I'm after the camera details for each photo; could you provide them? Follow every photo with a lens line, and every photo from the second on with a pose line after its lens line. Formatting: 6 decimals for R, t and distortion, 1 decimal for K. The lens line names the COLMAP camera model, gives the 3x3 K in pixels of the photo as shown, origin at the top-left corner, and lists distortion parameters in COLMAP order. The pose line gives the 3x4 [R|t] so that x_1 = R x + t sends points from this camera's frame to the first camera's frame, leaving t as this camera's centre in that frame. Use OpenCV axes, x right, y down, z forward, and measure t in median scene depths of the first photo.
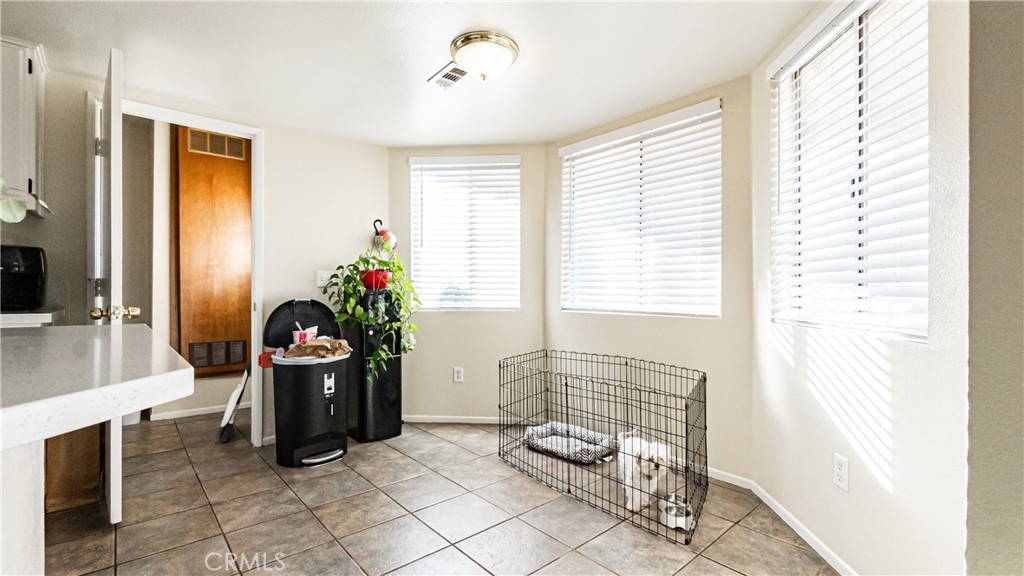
lens RADIAL K [[452.6, 0, 516.6], [0, 452.6, 297.9], [0, 0, 1]] dist [-0.007419, 0.000578]
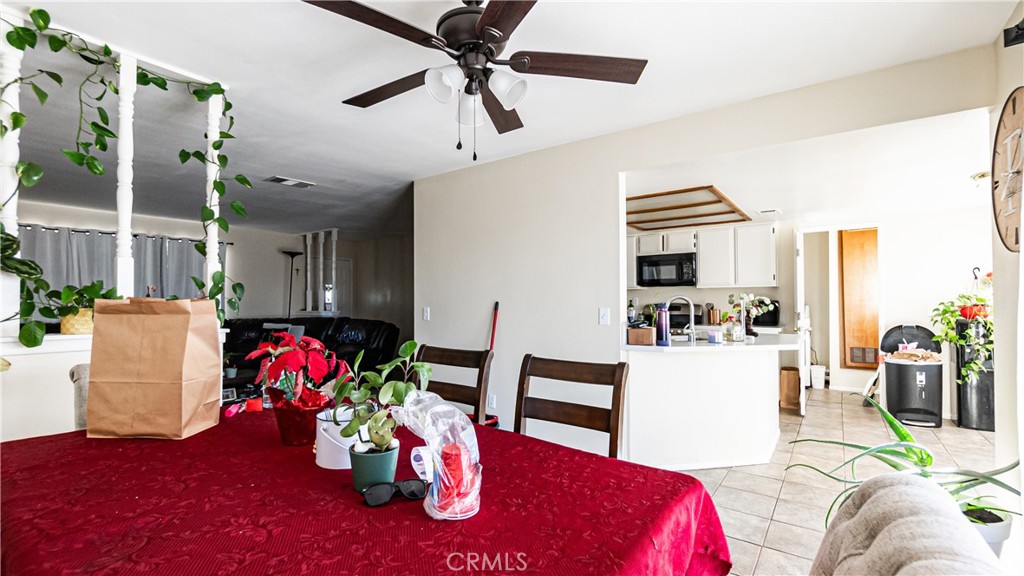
lens RADIAL K [[452.6, 0, 514.5], [0, 452.6, 295.1], [0, 0, 1]] dist [-0.007419, 0.000578]
pose [[0.223447, -0.020514, -0.974500, 0.774815], [-0.003363, 0.999756, -0.021817, -0.062753], [0.974710, 0.008153, 0.223324, -0.722230]]
